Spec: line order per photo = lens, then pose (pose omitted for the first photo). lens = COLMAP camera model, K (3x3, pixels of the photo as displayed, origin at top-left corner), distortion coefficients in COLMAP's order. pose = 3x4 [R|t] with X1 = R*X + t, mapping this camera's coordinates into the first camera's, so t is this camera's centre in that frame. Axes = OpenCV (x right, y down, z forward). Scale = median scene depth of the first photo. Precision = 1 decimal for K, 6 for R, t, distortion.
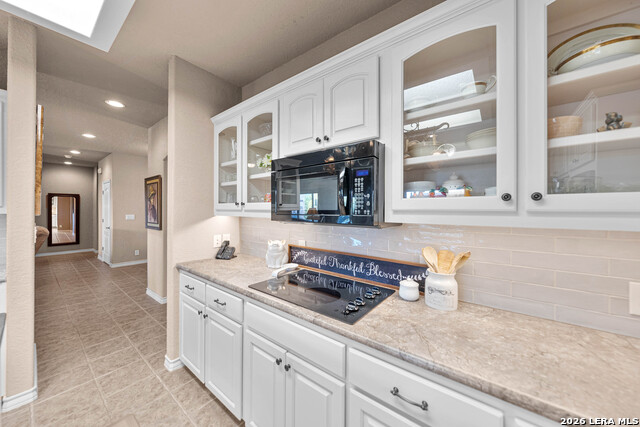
lens RADIAL K [[226.6, 0, 320.6], [0, 226.6, 210.5], [0, 0, 1]] dist [0.010141, 0.000467]
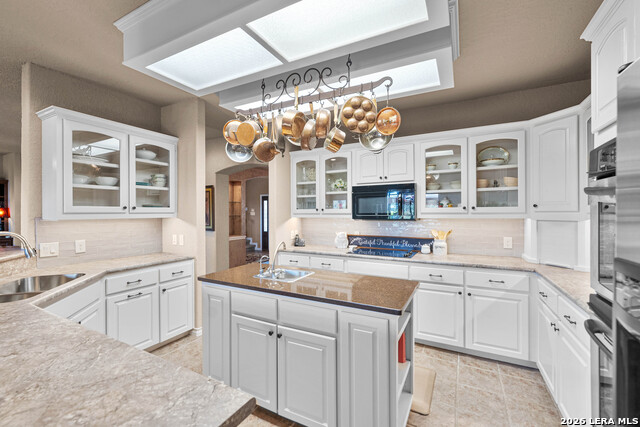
lens RADIAL K [[268.0, 0, 320.7], [0, 268.0, 213.0], [0, 0, 1]] dist [-0.000382, 0.000028]
pose [[0.984034, -0.008840, 0.177760, -0.954778], [0.008774, 0.999961, 0.001155, -0.009804], [-0.177764, 0.000423, 0.984073, -1.217591]]
